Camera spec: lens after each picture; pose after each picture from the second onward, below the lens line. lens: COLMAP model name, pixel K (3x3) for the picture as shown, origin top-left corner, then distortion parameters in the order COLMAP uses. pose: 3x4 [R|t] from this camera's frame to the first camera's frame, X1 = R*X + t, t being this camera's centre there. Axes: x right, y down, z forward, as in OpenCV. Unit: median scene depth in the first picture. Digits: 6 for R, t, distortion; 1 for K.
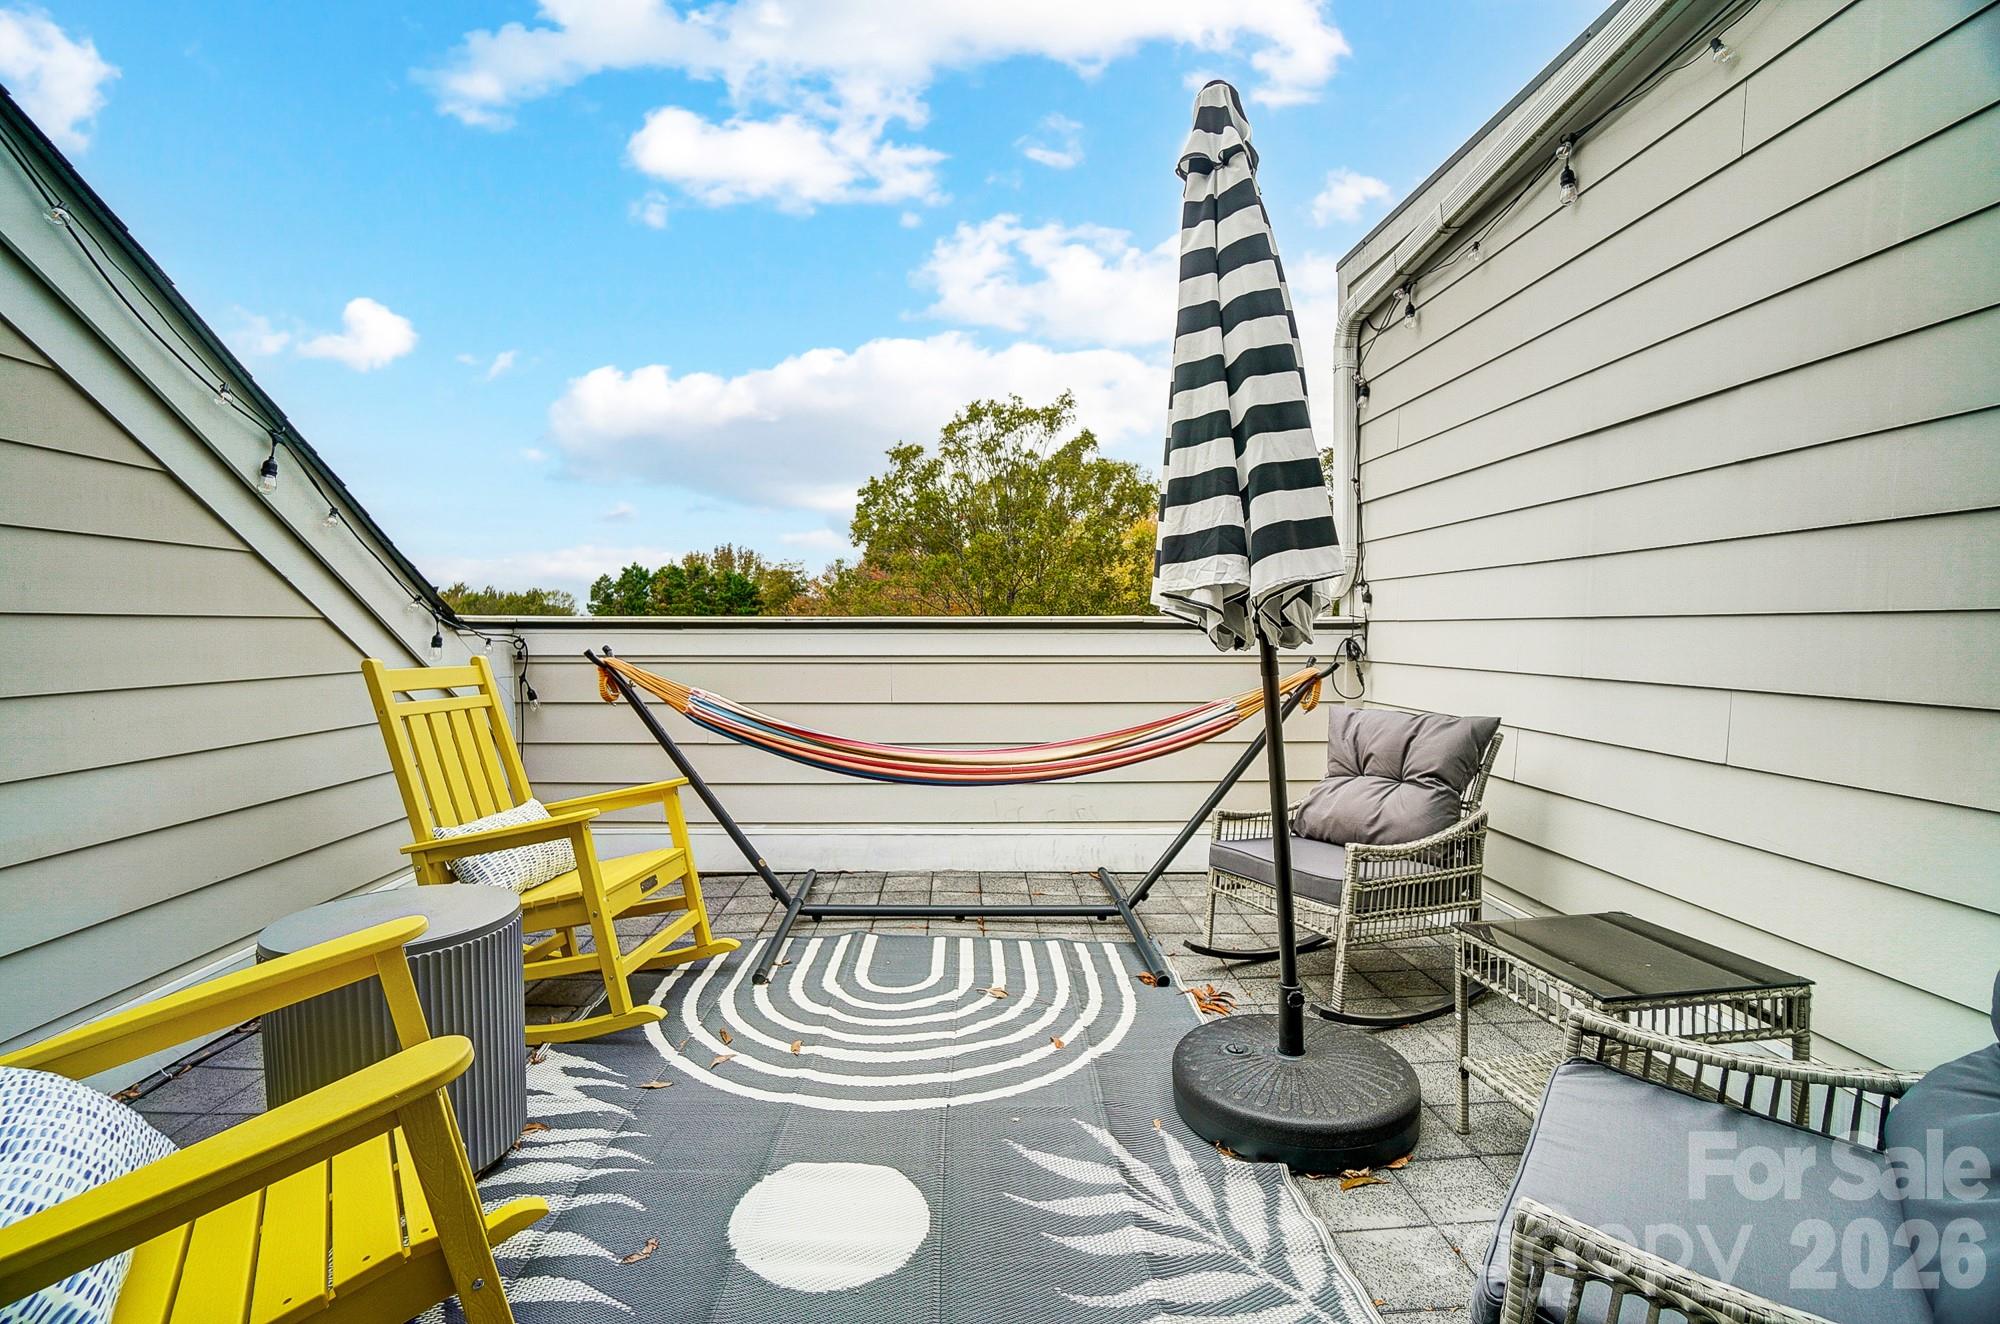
lens RADIAL K [[874.4, 0, 996.3], [0, 874.4, 663.6], [0, 0, 1]] dist [-0.092781, 0.024434]
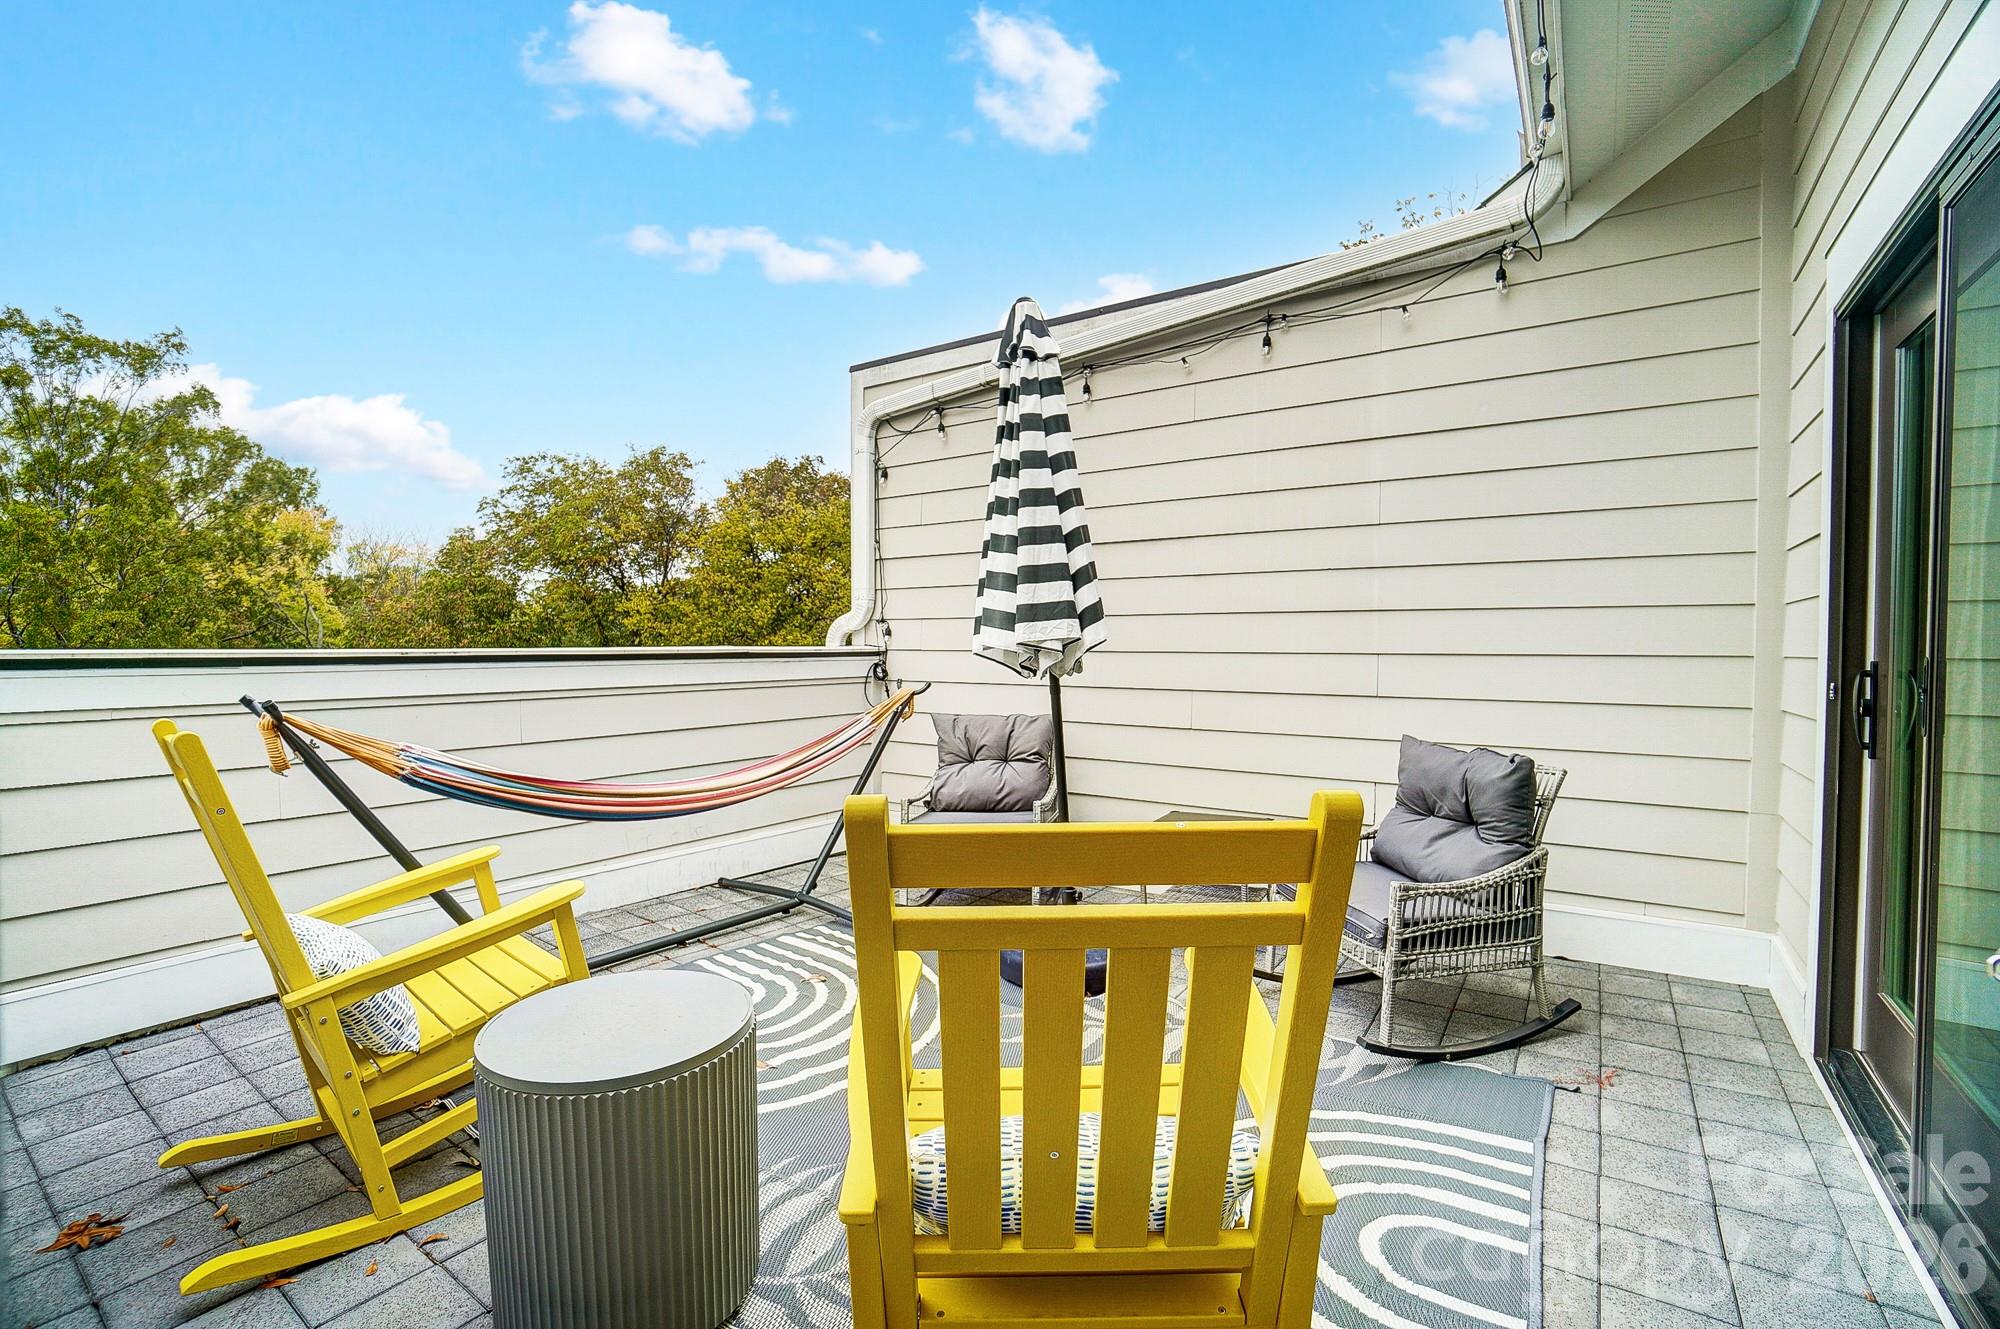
lens RADIAL K [[874.4, 0, 996.3], [0, 874.4, 666.1], [0, 0, 1]] dist [-0.092781, 0.024434]
pose [[0.574340, -0.014245, 0.818493, -0.637421], [0.025000, 0.999687, -0.000145, -0.023129], [-0.818235, 0.020546, 0.574517, 0.110830]]
